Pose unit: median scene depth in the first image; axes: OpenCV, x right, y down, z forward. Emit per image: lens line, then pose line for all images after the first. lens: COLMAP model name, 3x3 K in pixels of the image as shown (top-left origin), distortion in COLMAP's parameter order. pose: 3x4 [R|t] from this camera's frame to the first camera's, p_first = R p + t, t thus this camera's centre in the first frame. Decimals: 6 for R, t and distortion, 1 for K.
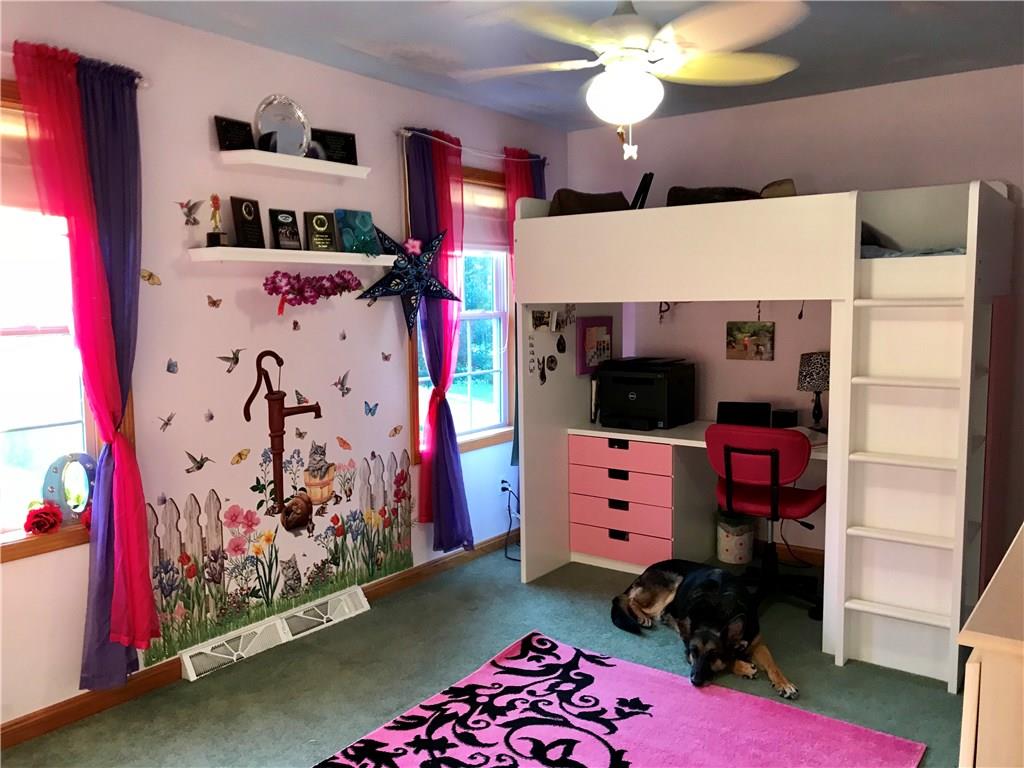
lens RADIAL K [[845.4, 0, 507.6], [0, 845.4, 369.7], [0, 0, 1]] dist [0.031374, 0.000964]
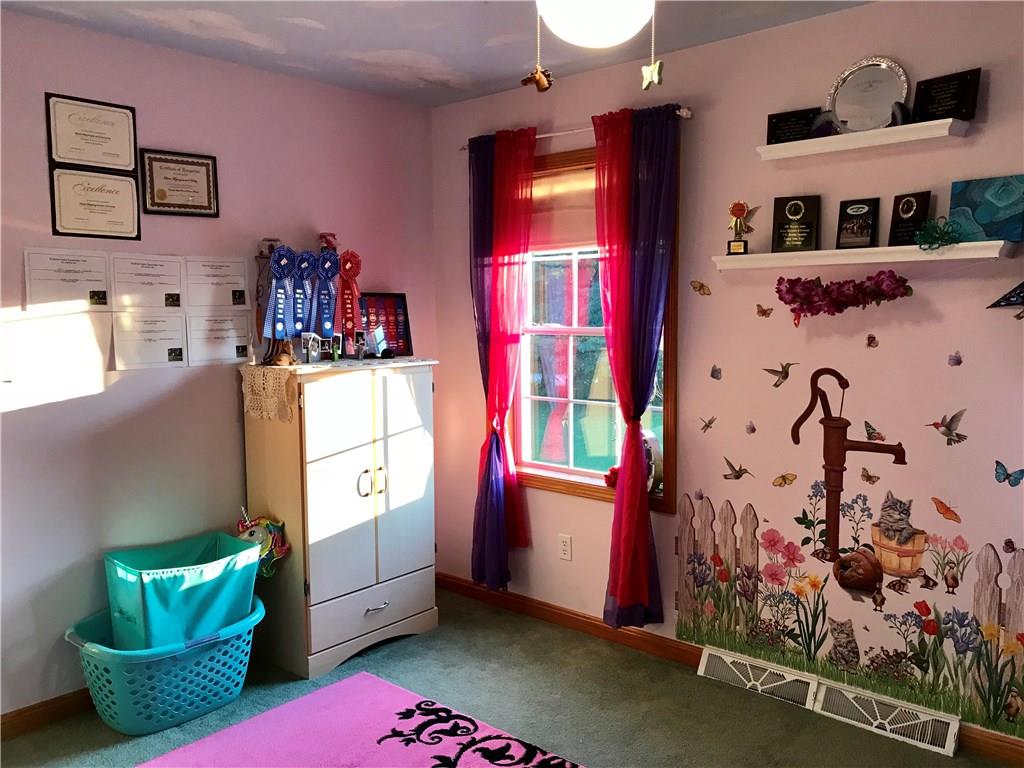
lens RADIAL K [[845.4, 0, 507.6], [0, 845.4, 369.7], [0, 0, 1]] dist [0.031374, 0.000964]
pose [[-0.069424, 0.084584, -0.993995, 0.584015], [-0.078018, 0.992887, 0.089939, -0.072084], [0.994532, 0.083793, -0.062331, 0.724131]]
